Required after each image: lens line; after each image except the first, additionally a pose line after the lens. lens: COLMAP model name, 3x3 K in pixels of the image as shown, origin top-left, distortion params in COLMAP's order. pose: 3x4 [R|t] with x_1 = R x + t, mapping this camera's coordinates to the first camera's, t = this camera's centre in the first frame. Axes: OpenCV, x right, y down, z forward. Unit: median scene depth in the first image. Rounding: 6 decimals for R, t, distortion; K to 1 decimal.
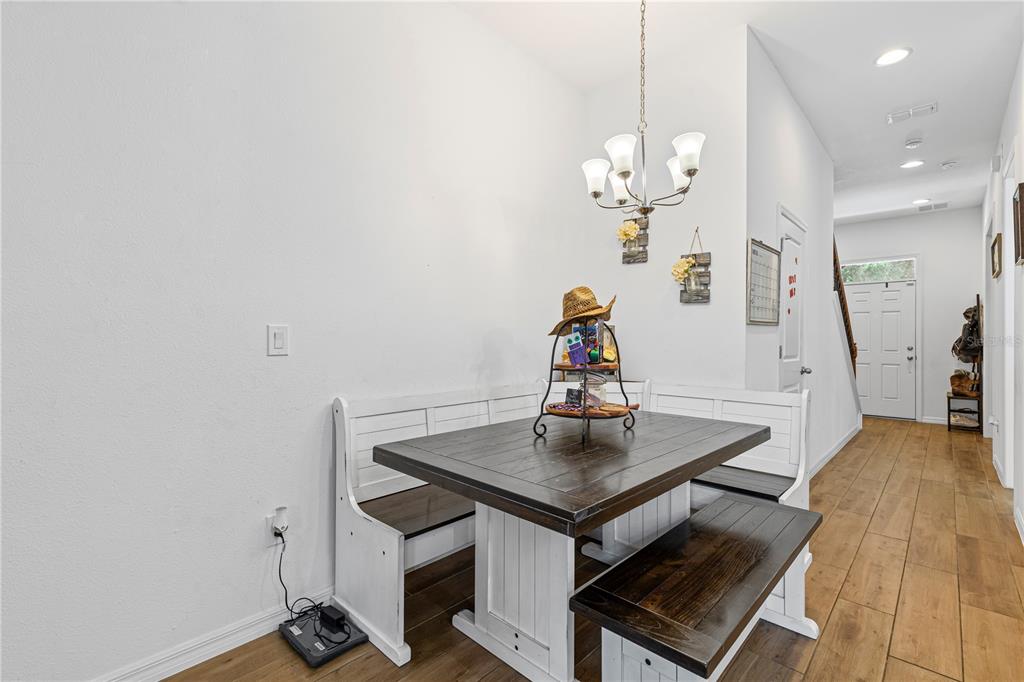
lens RADIAL K [[459.0, 0, 510.9], [0, 459.0, 338.8], [0, 0, 1]] dist [0.003639, -0.000296]
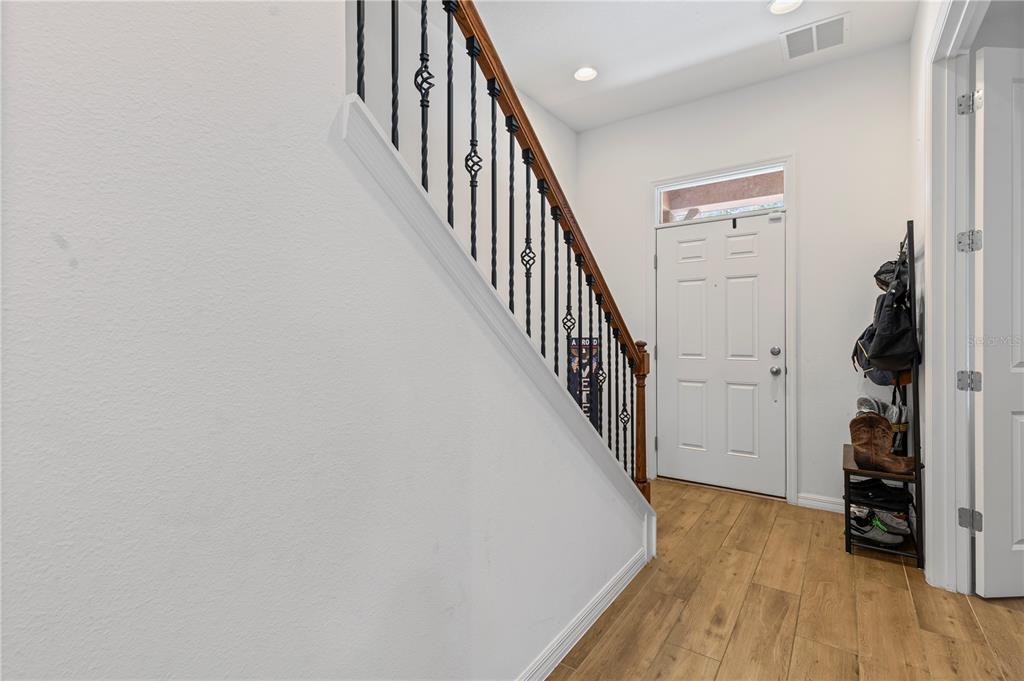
lens RADIAL K [[459.0, 0, 515.7], [0, 459.0, 336.9], [0, 0, 1]] dist [0.003639, -0.000296]
pose [[0.990431, -0.006187, 0.137868, 0.597457], [0.005436, 0.999968, 0.005821, 0.001332], [-0.137900, -0.005016, 0.990433, 0.629628]]
